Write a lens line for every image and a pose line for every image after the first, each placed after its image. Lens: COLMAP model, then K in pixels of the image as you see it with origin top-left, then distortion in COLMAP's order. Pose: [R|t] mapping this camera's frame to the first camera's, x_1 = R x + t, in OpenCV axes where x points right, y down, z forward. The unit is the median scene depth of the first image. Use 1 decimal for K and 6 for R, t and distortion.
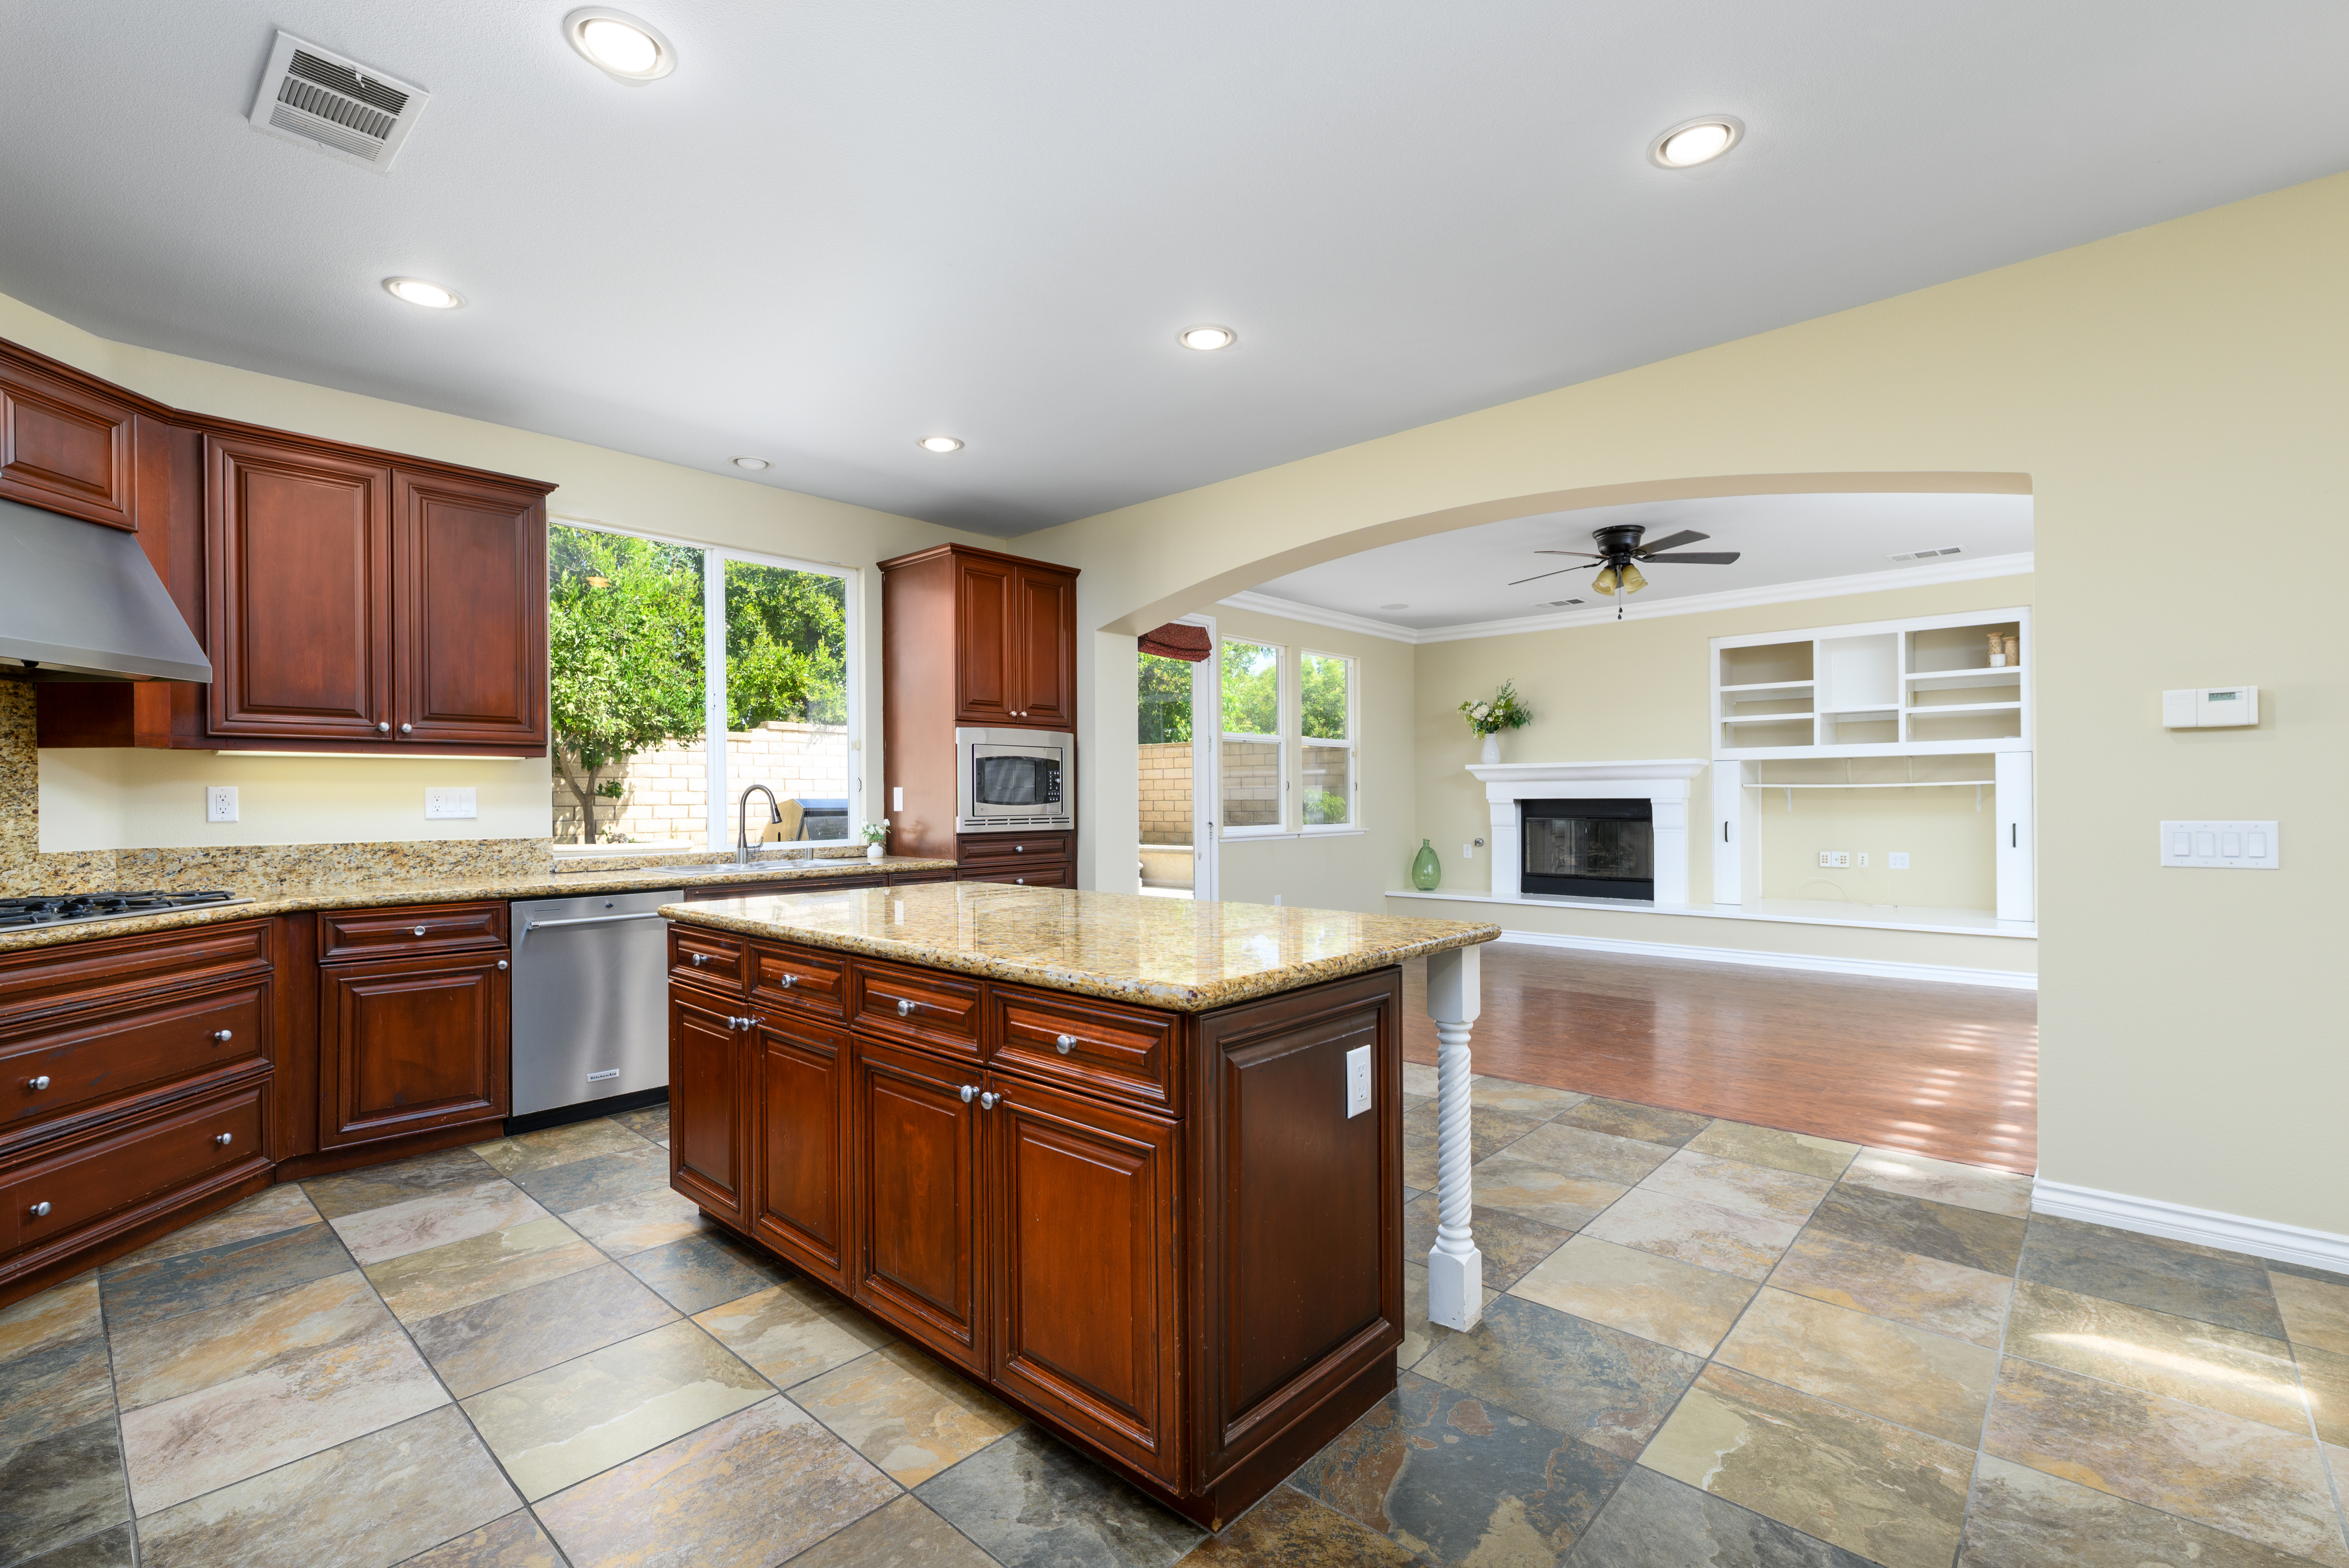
lens RADIAL K [[1061.7, 0, 1180.2], [0, 1061.7, 783.6], [0, 0, 1]] dist [0.001659, 0.000751]
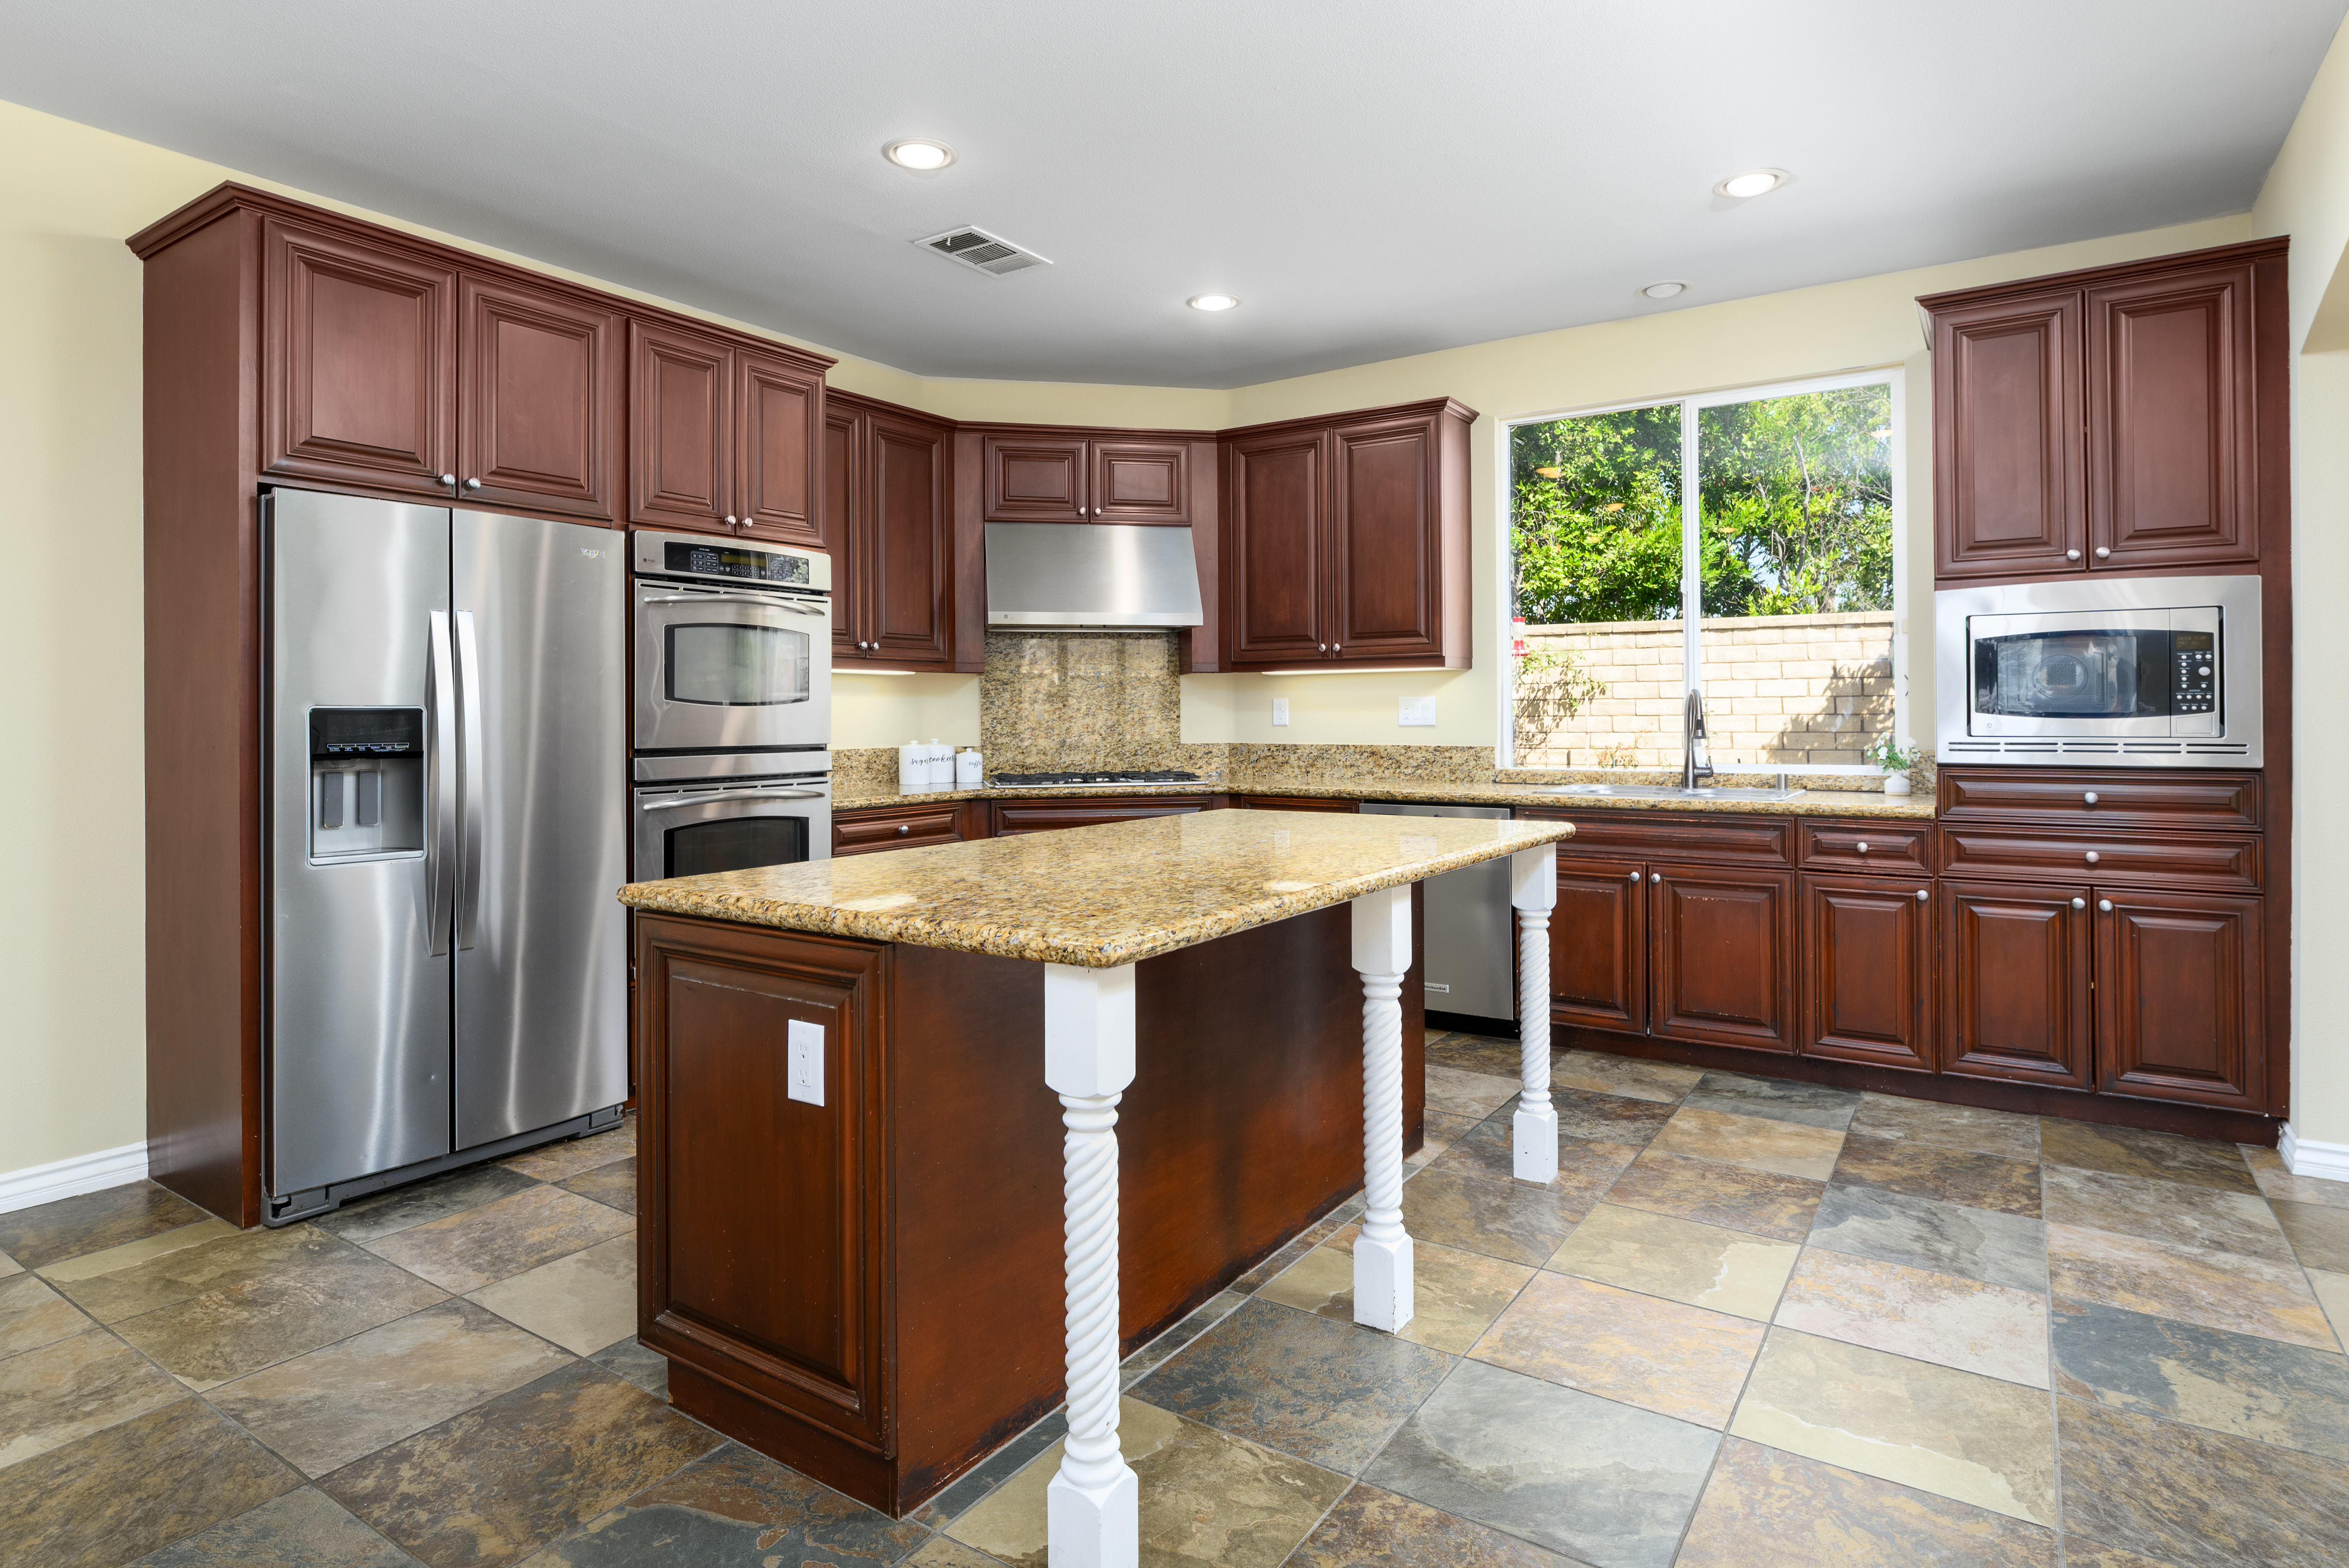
lens RADIAL K [[1260.5, 0, 1146.5], [0, 1260.5, 699.2], [0, 0, 1]] dist [0.003332, 0.000500]
pose [[0.133862, -0.004771, -0.990988, 0.652223], [0.019176, 0.999814, -0.002223, 0.003703], [0.990814, -0.018705, 0.133929, 0.632897]]
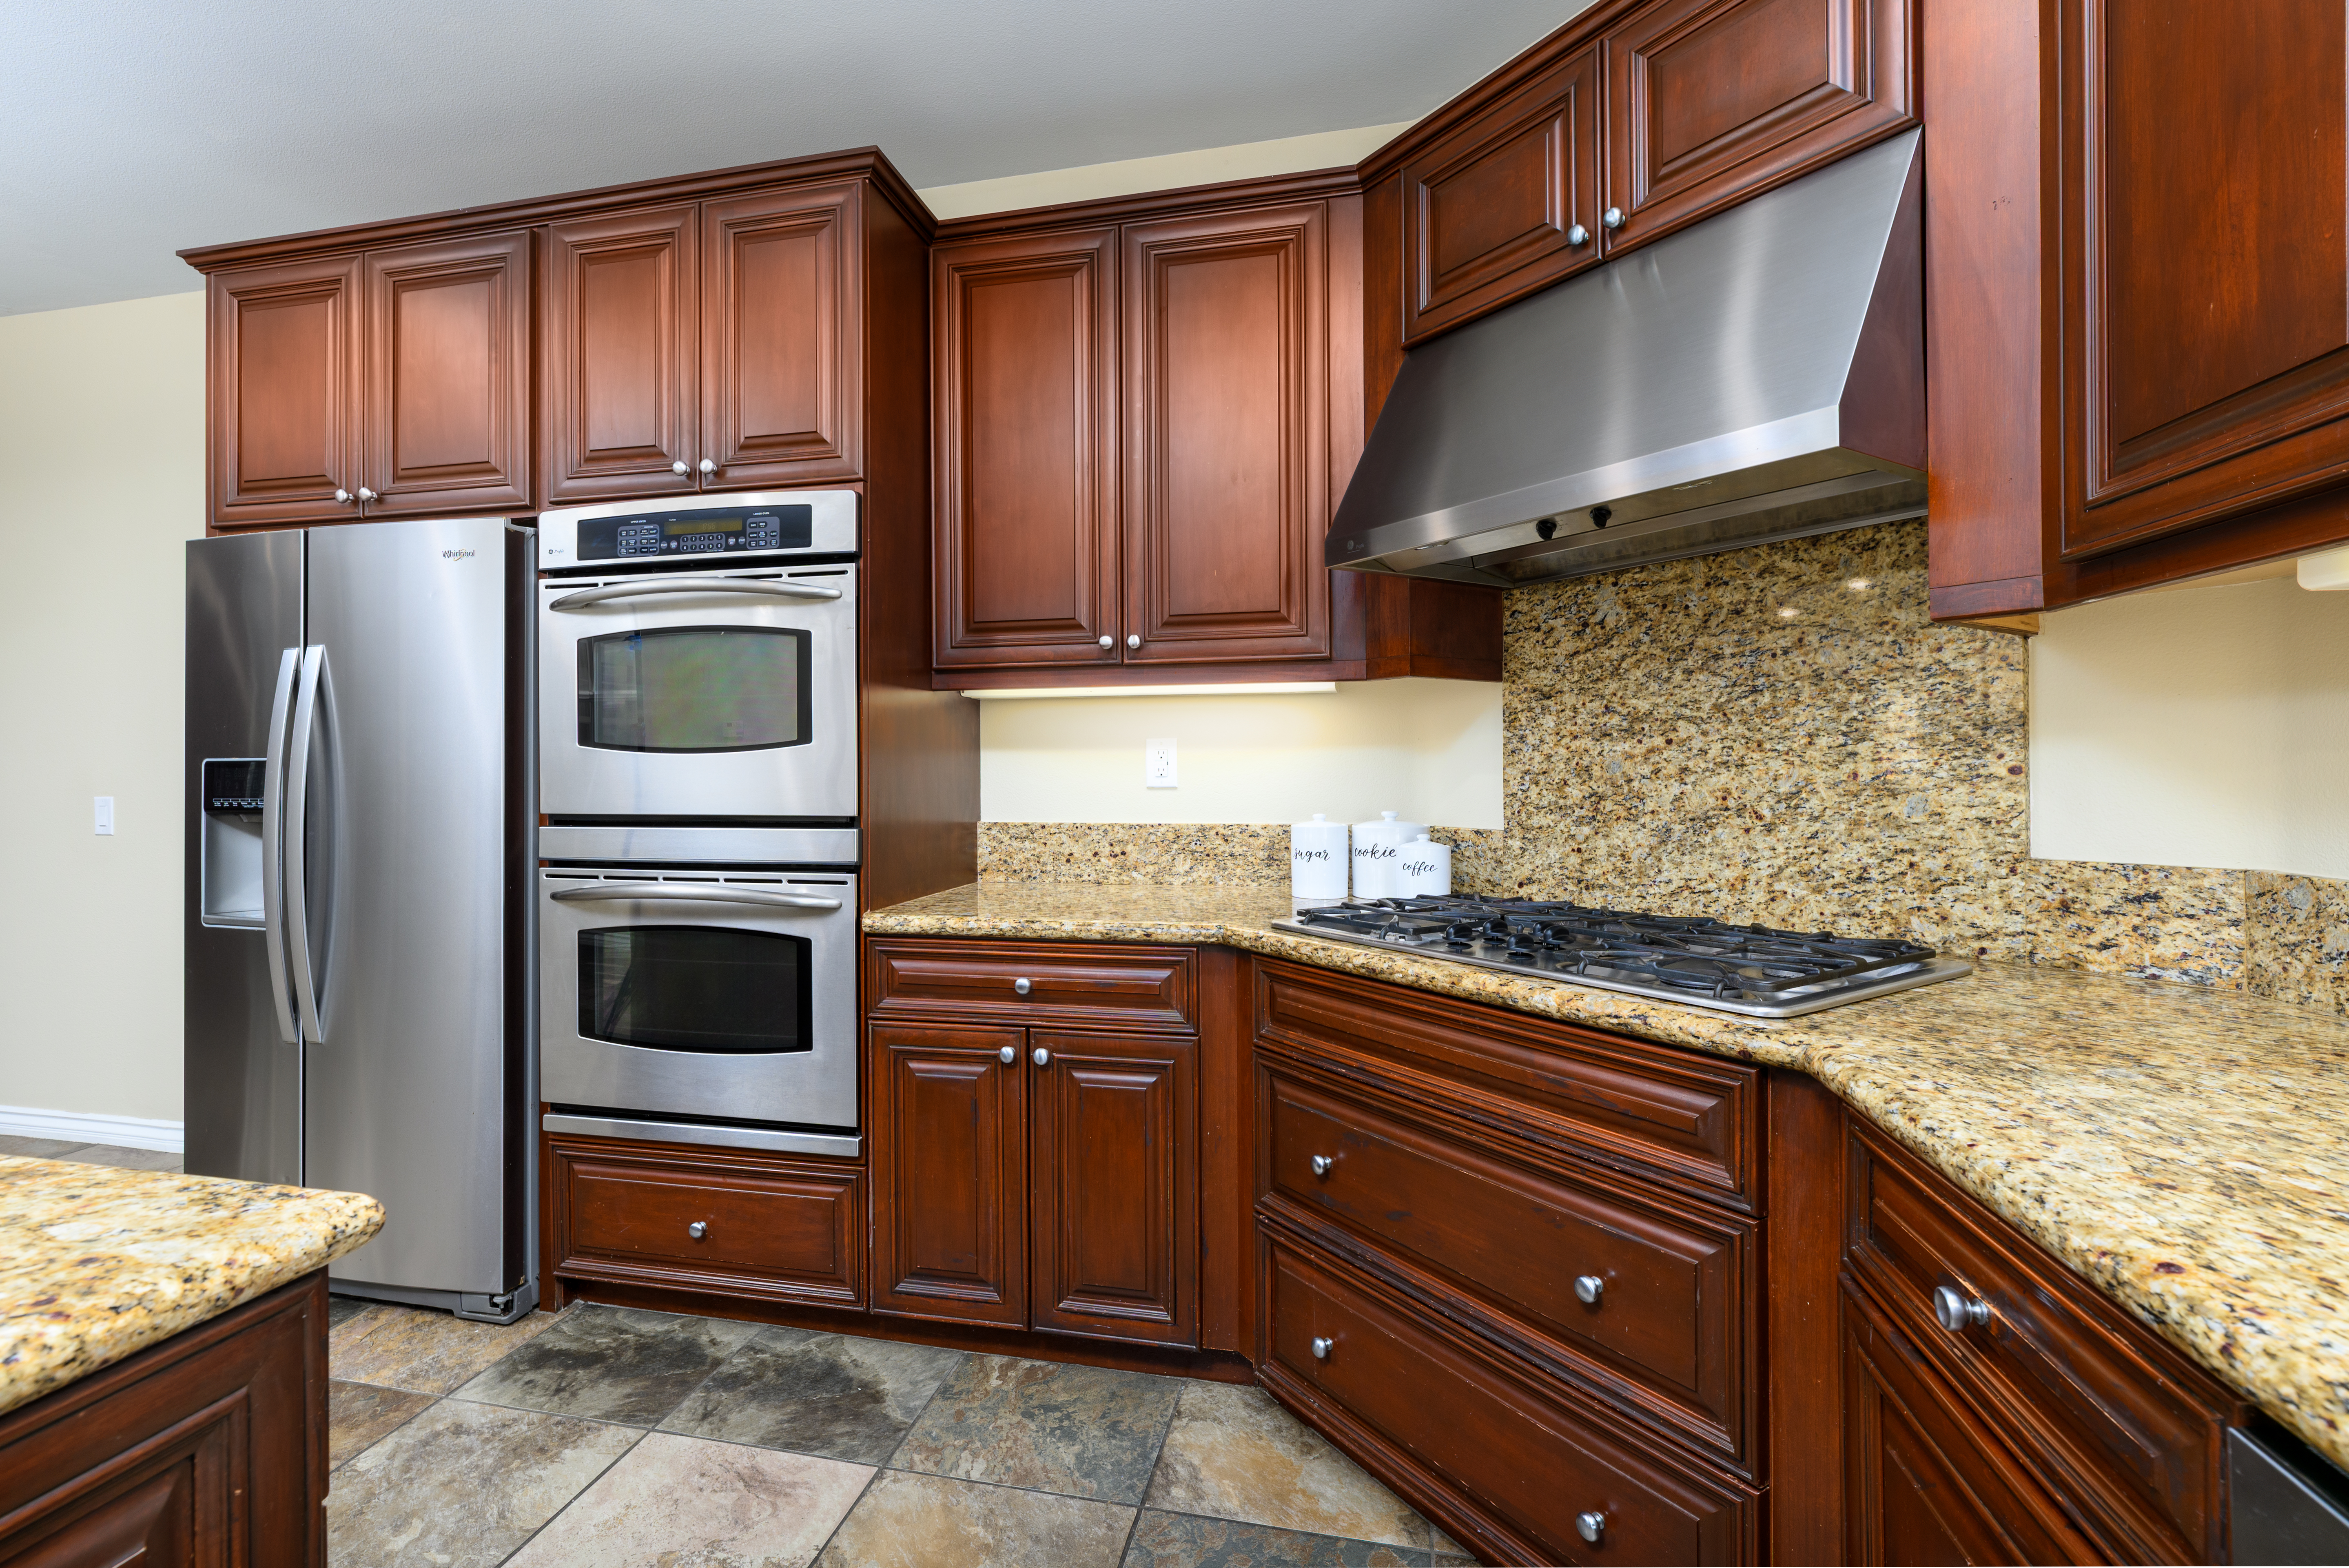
lens RADIAL K [[1061.7, 0, 1161.4], [0, 1061.7, 761.1], [0, 0, 1]] dist [0.001659, 0.000751]
pose [[-0.869392, 0.008321, -0.494053, -0.448188], [0.018845, 0.999689, -0.016325, 0.020088], [0.493764, -0.023503, -0.869278, 1.092950]]
